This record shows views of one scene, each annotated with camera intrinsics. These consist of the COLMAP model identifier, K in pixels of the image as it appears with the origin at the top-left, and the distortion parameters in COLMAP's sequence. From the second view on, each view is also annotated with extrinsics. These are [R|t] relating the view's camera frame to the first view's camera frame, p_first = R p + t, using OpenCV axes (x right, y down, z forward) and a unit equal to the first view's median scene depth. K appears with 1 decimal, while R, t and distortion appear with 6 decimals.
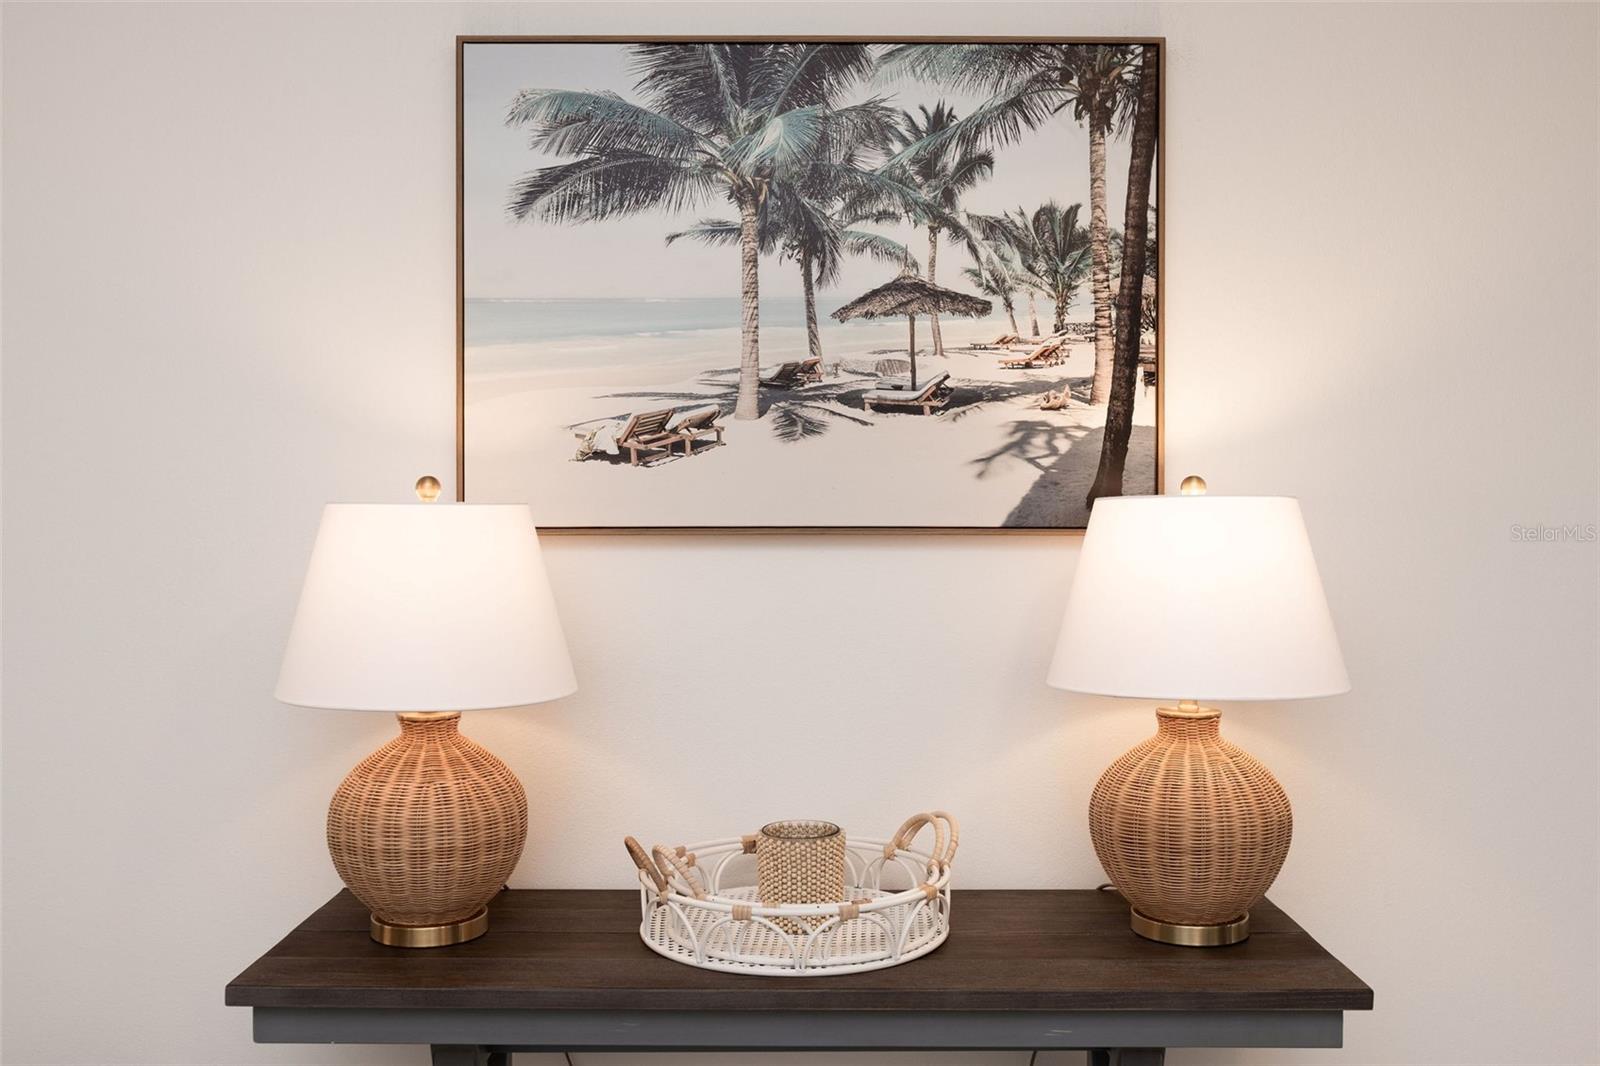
lens RADIAL K [[1611.7, 0, 800.0], [0, 1611.7, 532.9], [0, 0, 1]] dist [0.012896, 0.000000]
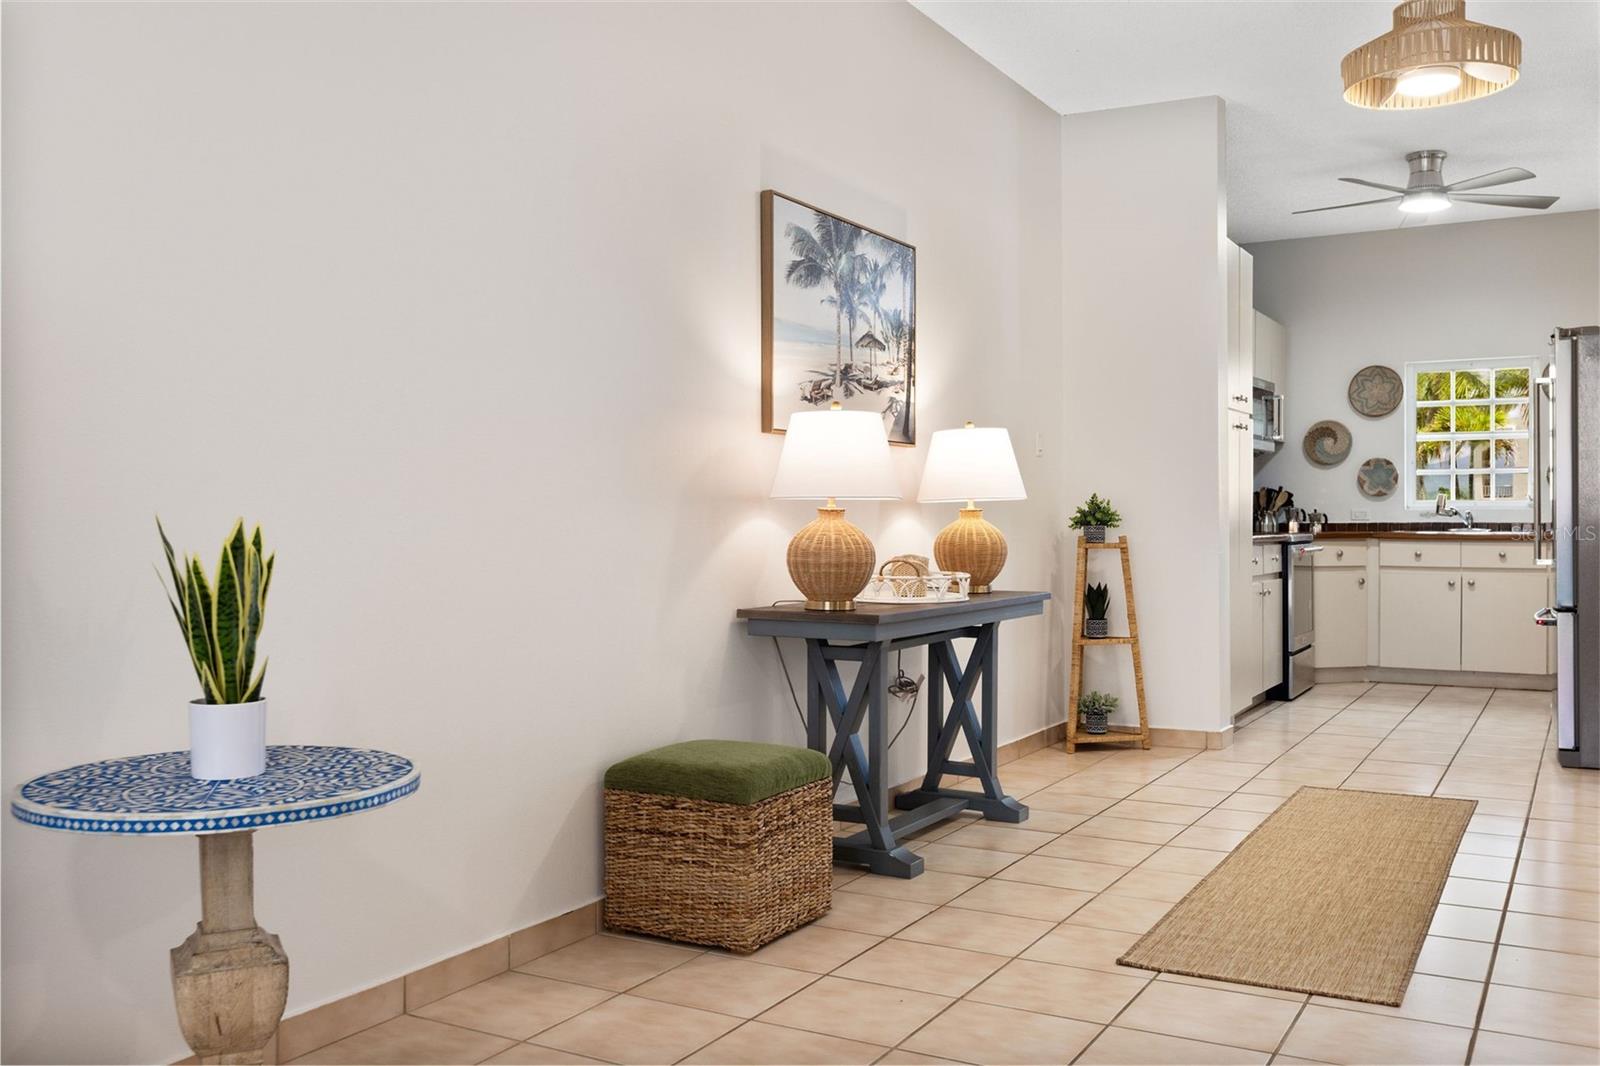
lens RADIAL K [[1439.9, 0, 799.5], [0, 1439.9, 531.4], [0, 0, 1]] dist [-0.001632, 0.010537]
pose [[0.488176, -0.008501, 0.872704, -1.800577], [0.016711, 0.999860, 0.000392, 0.127576], [-0.872585, 0.014392, 0.488250, 0.078014]]
